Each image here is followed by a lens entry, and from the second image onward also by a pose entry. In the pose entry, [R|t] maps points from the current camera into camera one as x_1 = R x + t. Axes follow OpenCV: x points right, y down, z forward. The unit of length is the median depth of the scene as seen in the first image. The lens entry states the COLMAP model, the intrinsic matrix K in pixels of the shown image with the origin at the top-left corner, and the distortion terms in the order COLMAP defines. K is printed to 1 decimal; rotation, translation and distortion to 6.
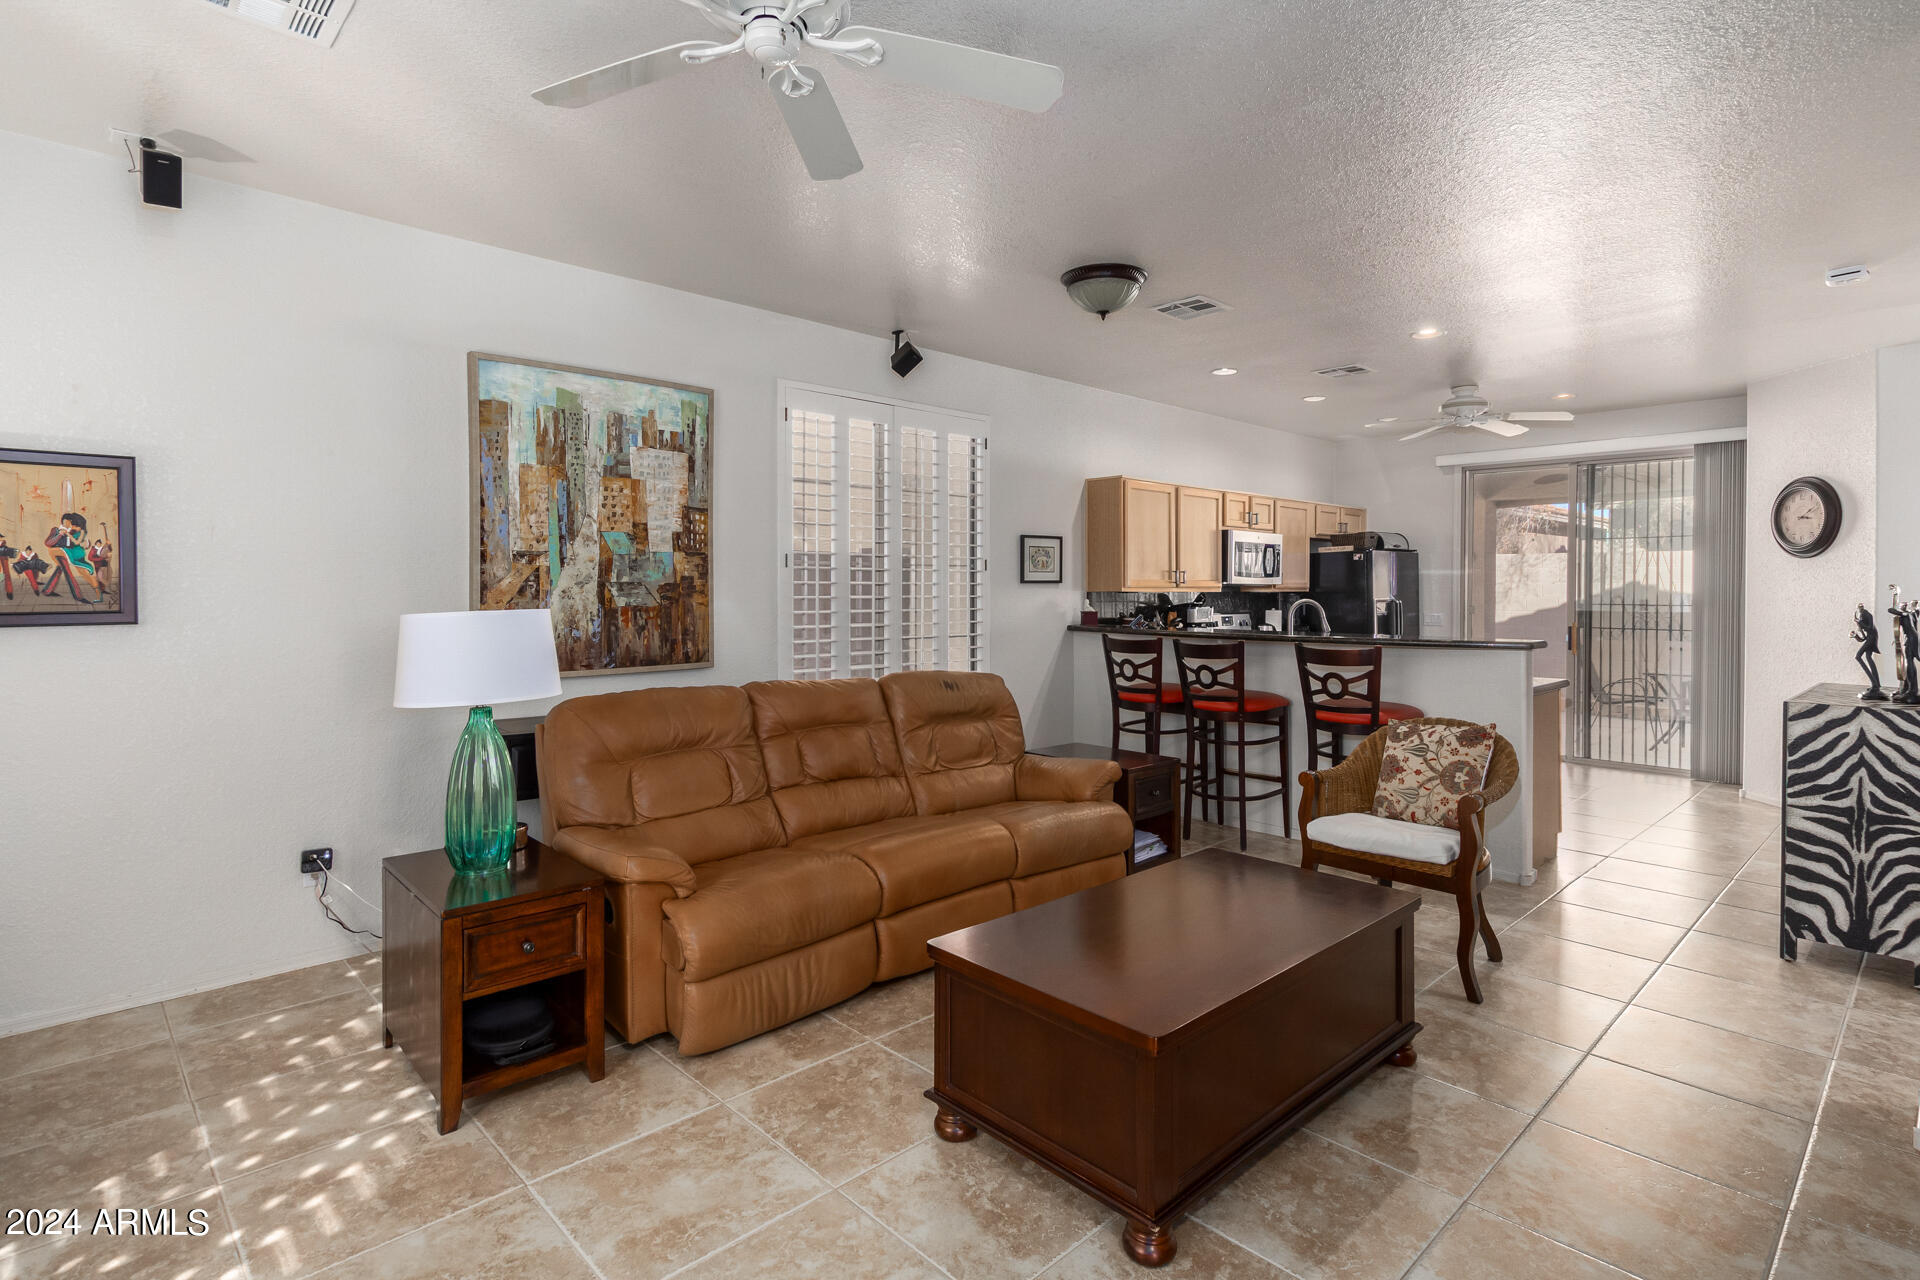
lens RADIAL K [[948.4, 0, 959.2], [0, 948.4, 598.1], [0, 0, 1]] dist [-0.001021, -0.000621]
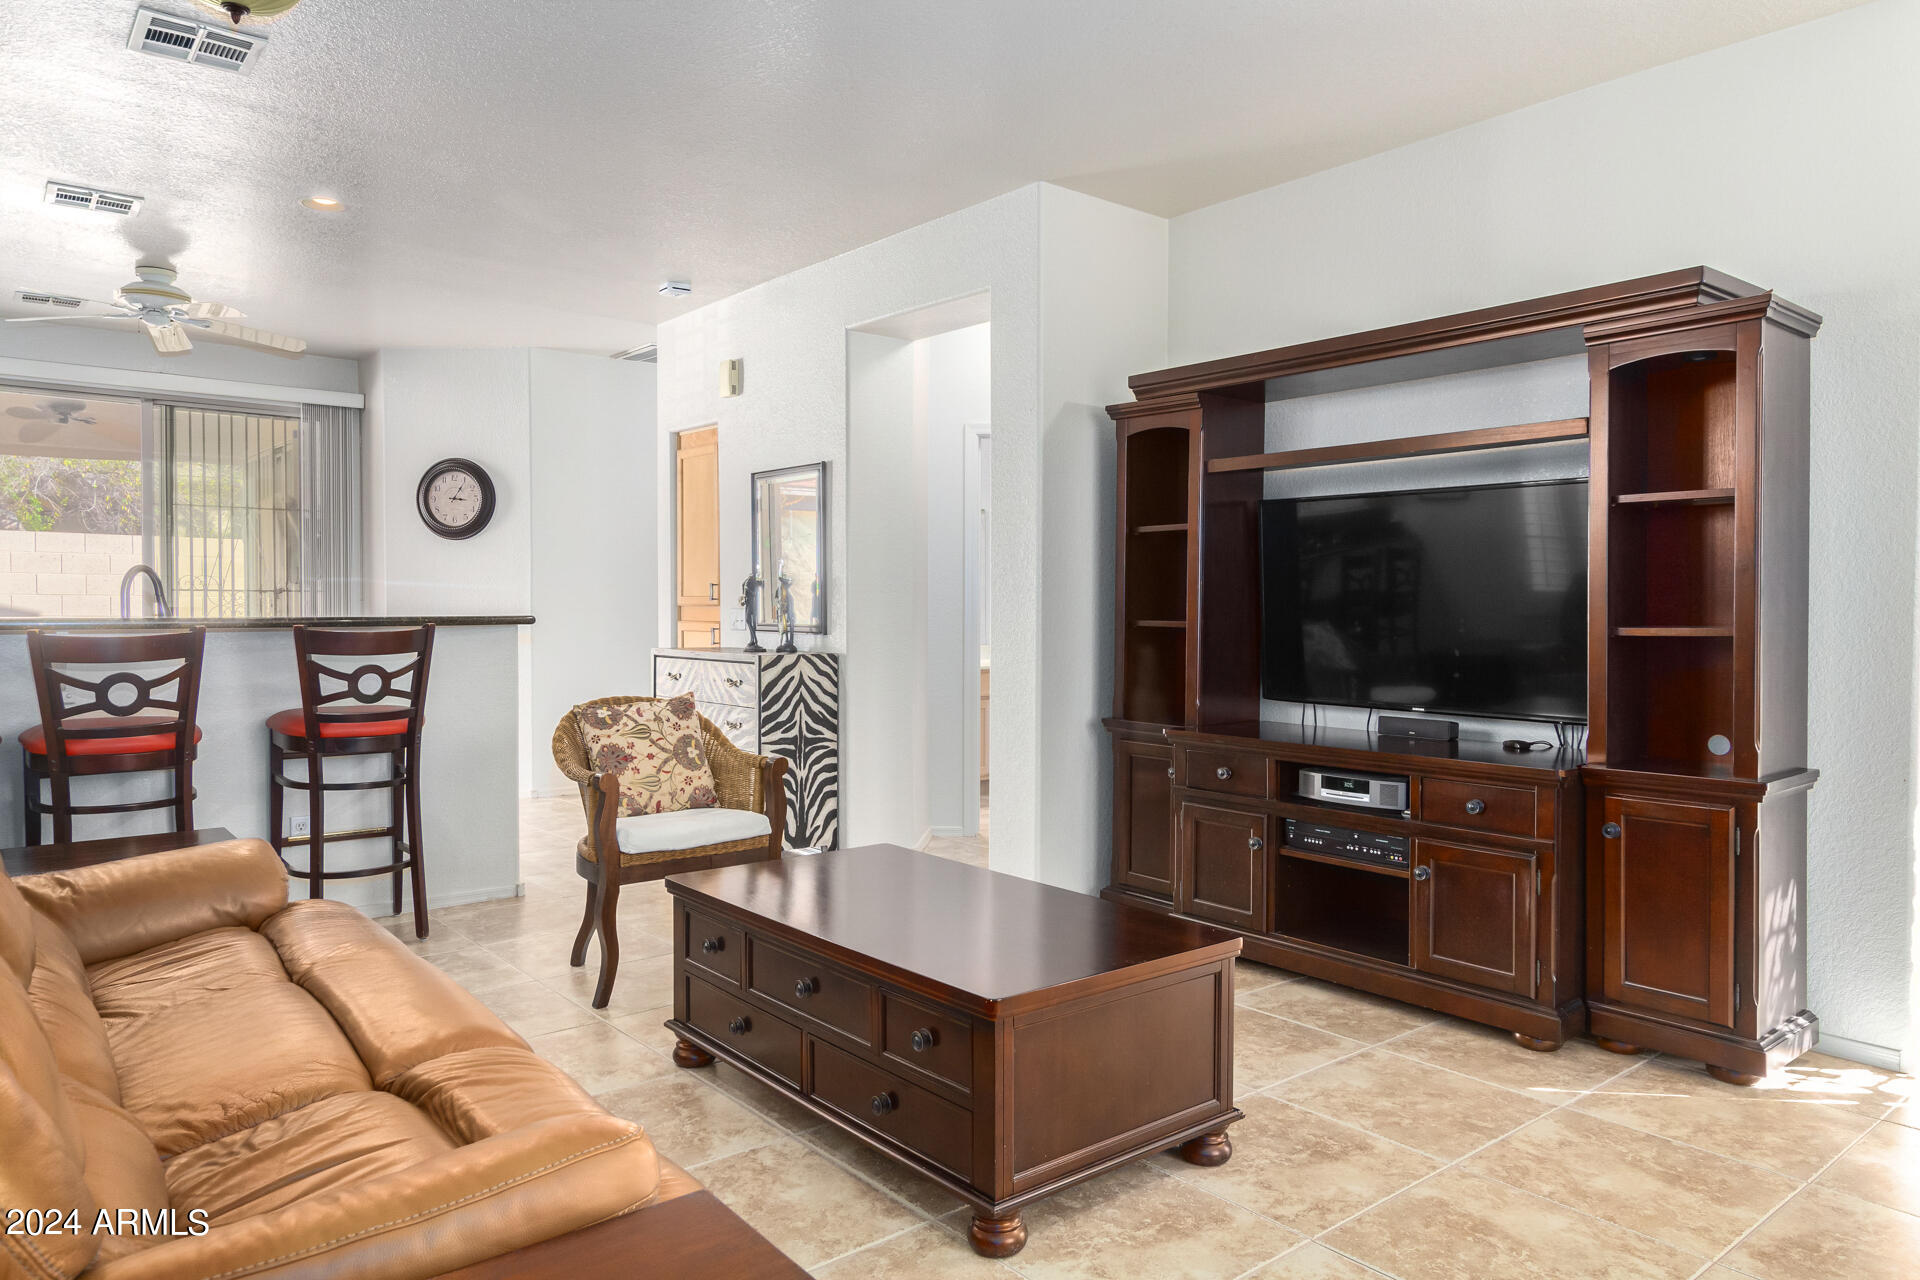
lens RADIAL K [[1252.3, 0, 904.0], [0, 1252.3, 635.1], [0, 0, 1]] dist [0.050247, -0.000126]
pose [[0.086575, -0.024260, 0.995950, -0.358831], [0.007227, 0.999692, 0.023723, 0.026639], [-0.996219, 0.005144, 0.086724, 0.376873]]
